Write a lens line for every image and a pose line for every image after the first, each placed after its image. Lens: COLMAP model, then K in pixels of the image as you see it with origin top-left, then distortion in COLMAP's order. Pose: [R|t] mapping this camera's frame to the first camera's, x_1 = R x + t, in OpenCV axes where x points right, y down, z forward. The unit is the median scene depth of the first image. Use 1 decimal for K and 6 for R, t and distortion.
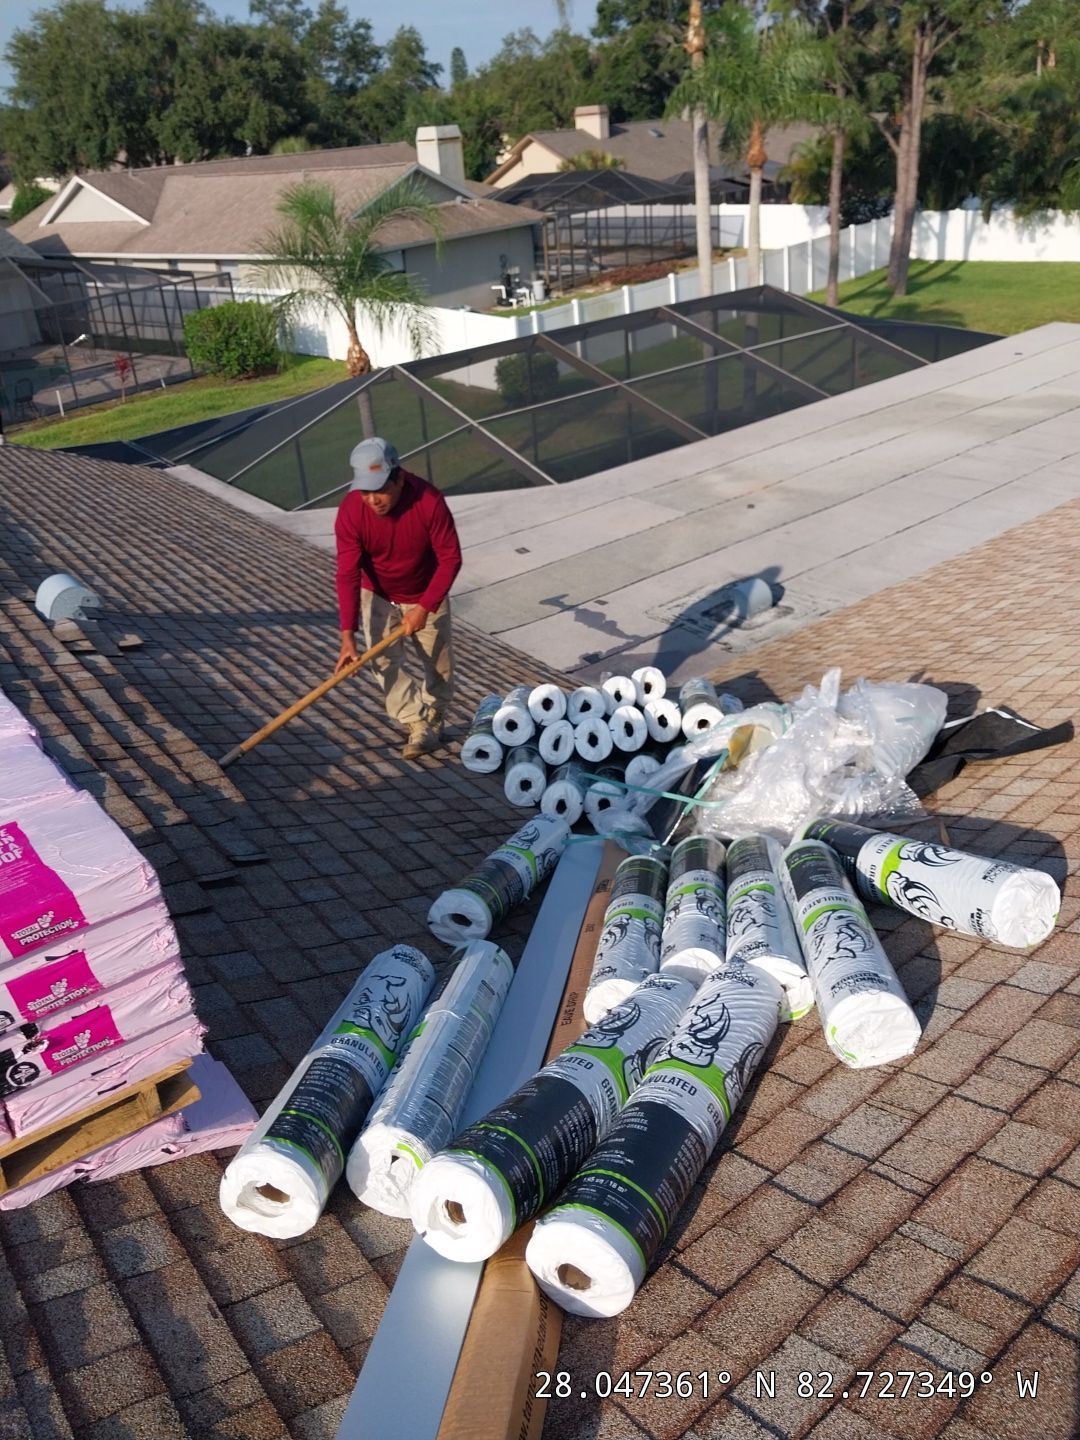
lens RADIAL K [[1098.6, 0, 595.1], [0, 1098.6, 724.2], [0, 0, 1]] dist [0.050829, -0.065487]
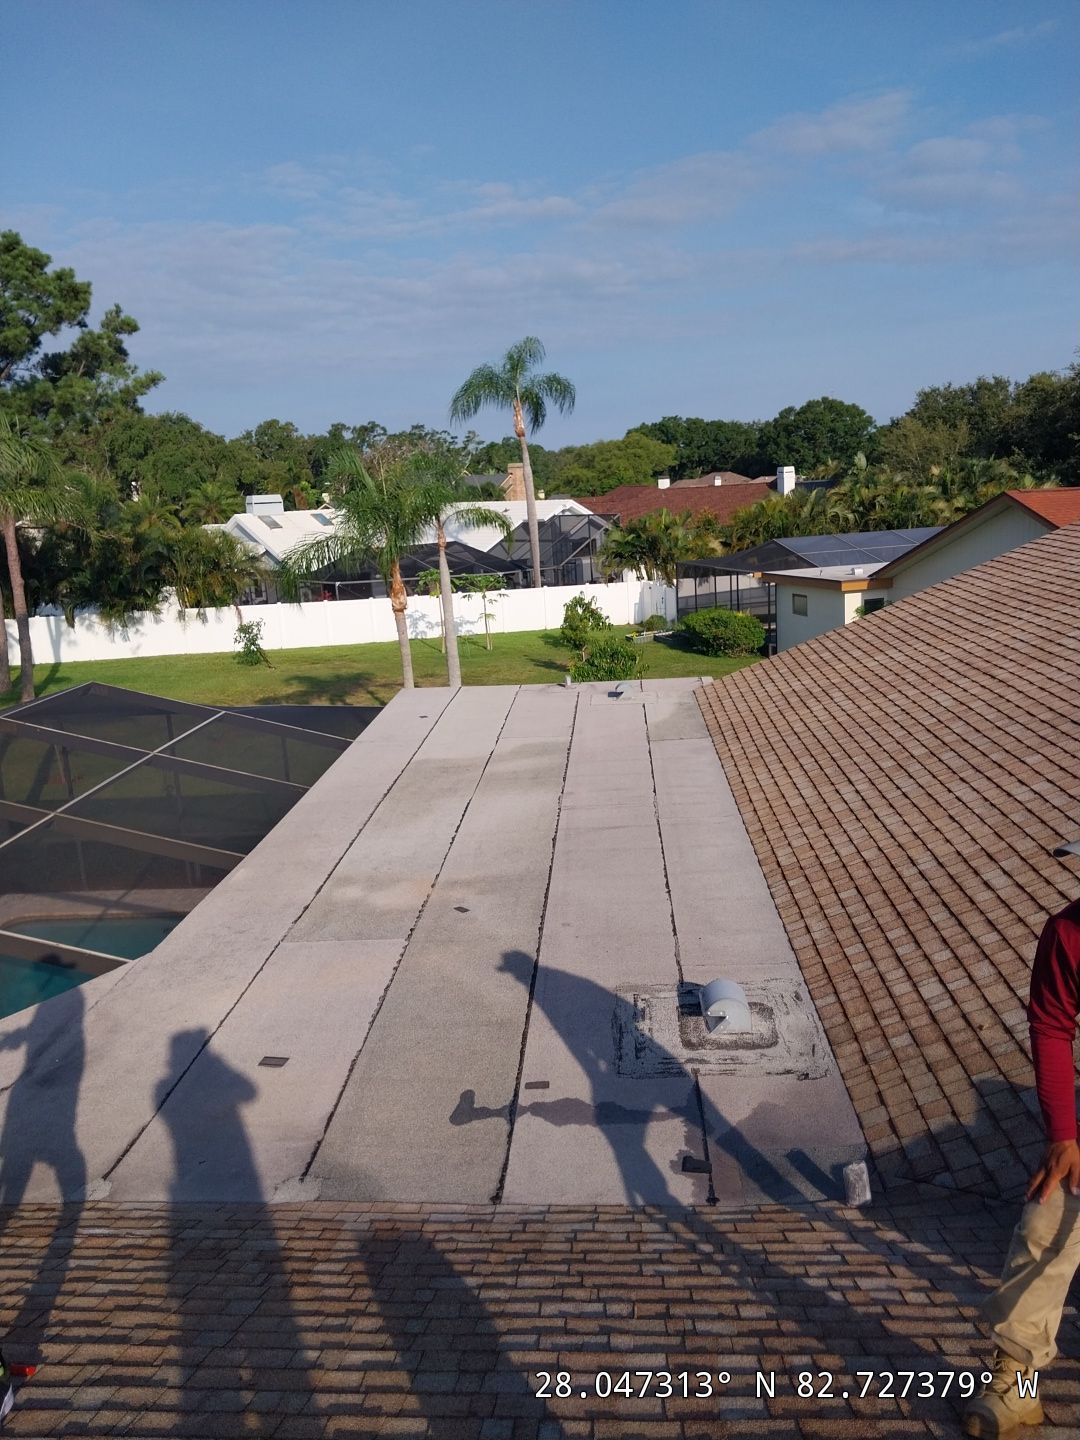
lens RADIAL K [[1114.5, 0, 547.7], [0, 1114.5, 731.8], [0, 0, 1]] dist [0.159465, -0.456979]
pose [[0.685349, -0.125332, 0.717348, -0.587559], [0.355234, 0.917461, -0.179092, -0.234086], [-0.635693, 0.377567, 0.673303, 0.591010]]
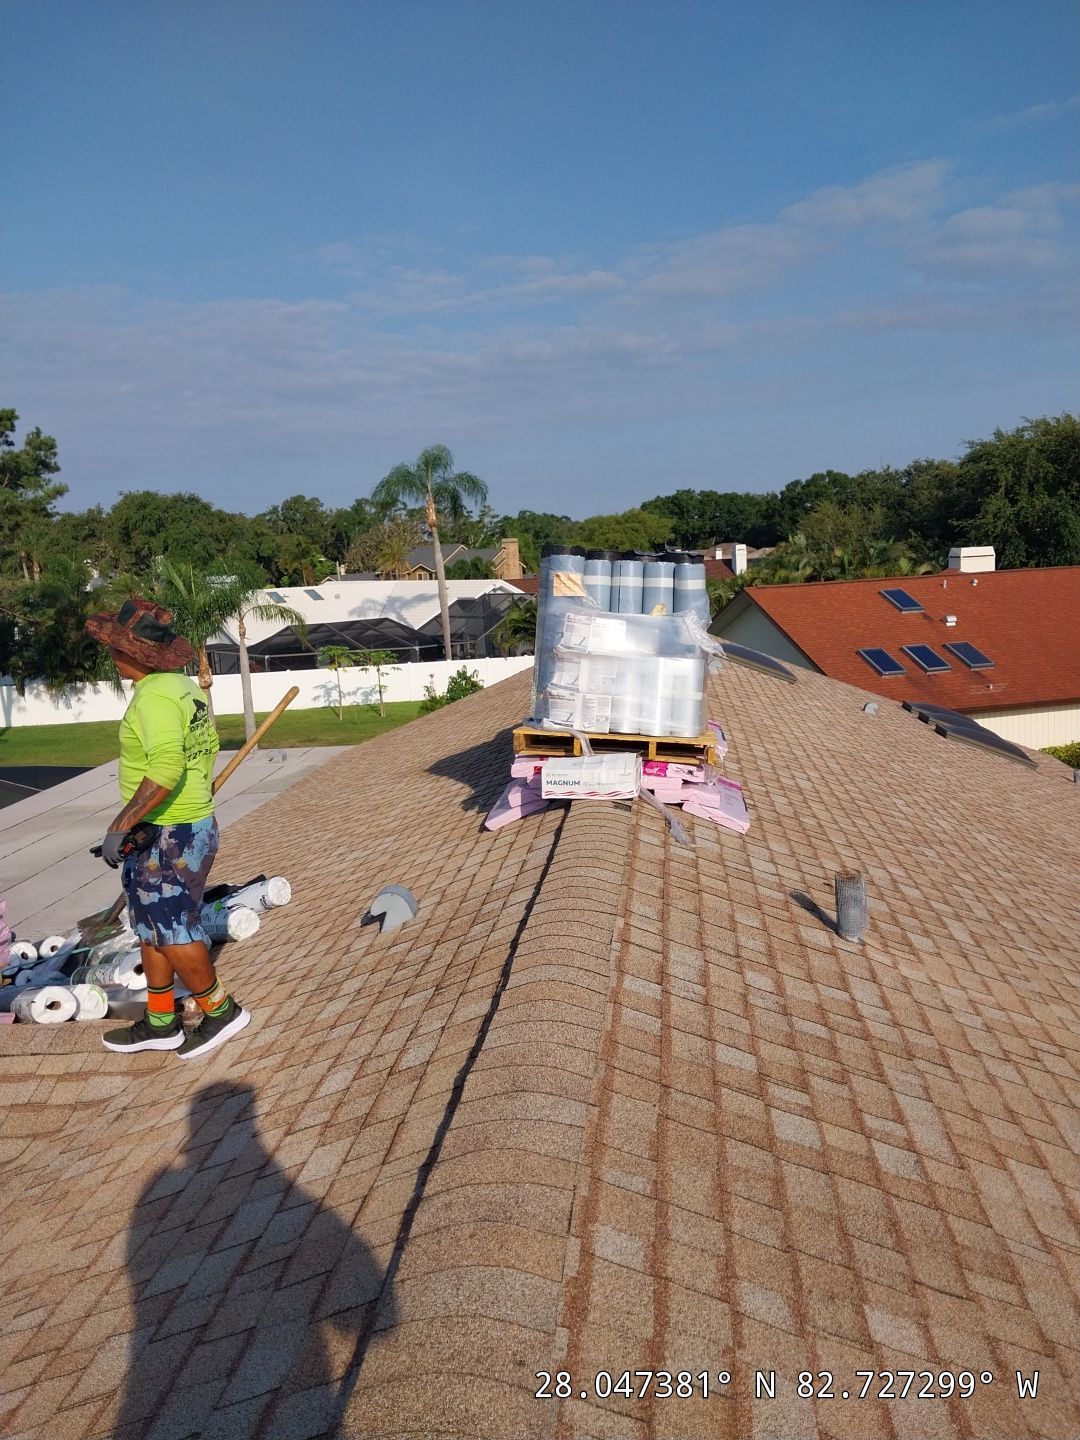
lens RADIAL K [[1114.5, 0, 547.7], [0, 1114.5, 731.8], [0, 0, 1]] dist [0.159465, -0.456979]
pose [[0.717292, -0.081653, 0.691971, -0.383471], [0.340415, 0.907586, -0.245776, 0.278480], [-0.607955, 0.411851, 0.678800, -0.536523]]
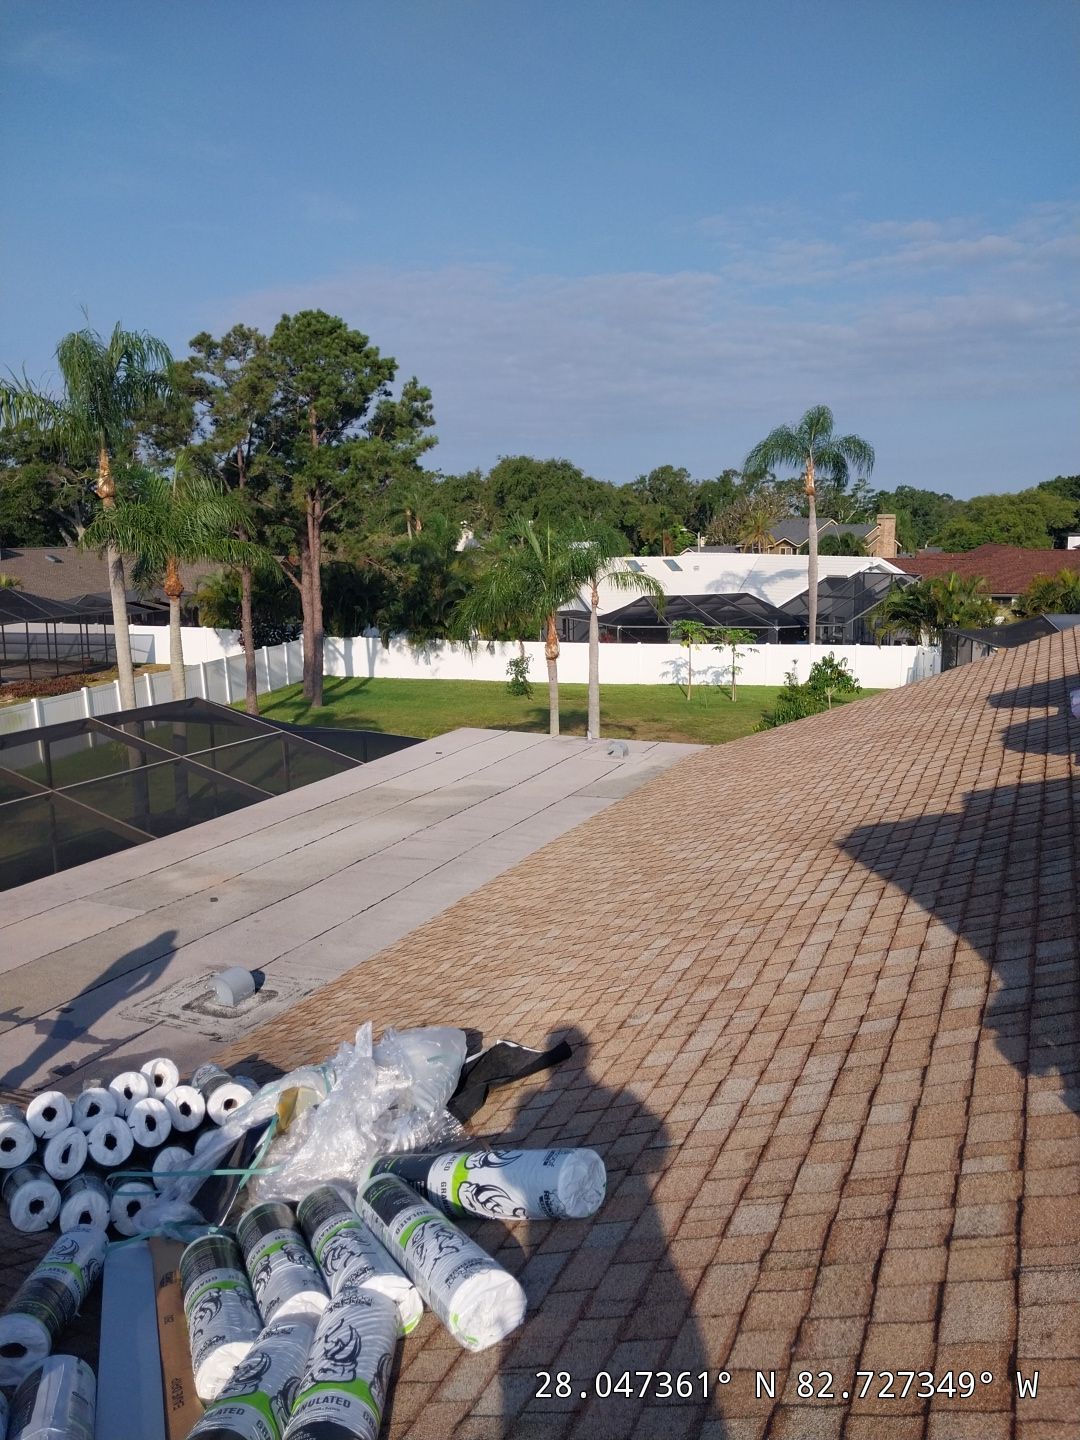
lens RADIAL K [[1106.6, 0, 530.7], [0, 1106.6, 735.1], [0, 0, 1]] dist [0.084143, -0.150796]
pose [[0.901932, -0.015627, 0.431595, -0.066952], [0.160019, 0.940308, -0.300357, 0.025124], [-0.401139, 0.339965, 0.850595, -0.067449]]
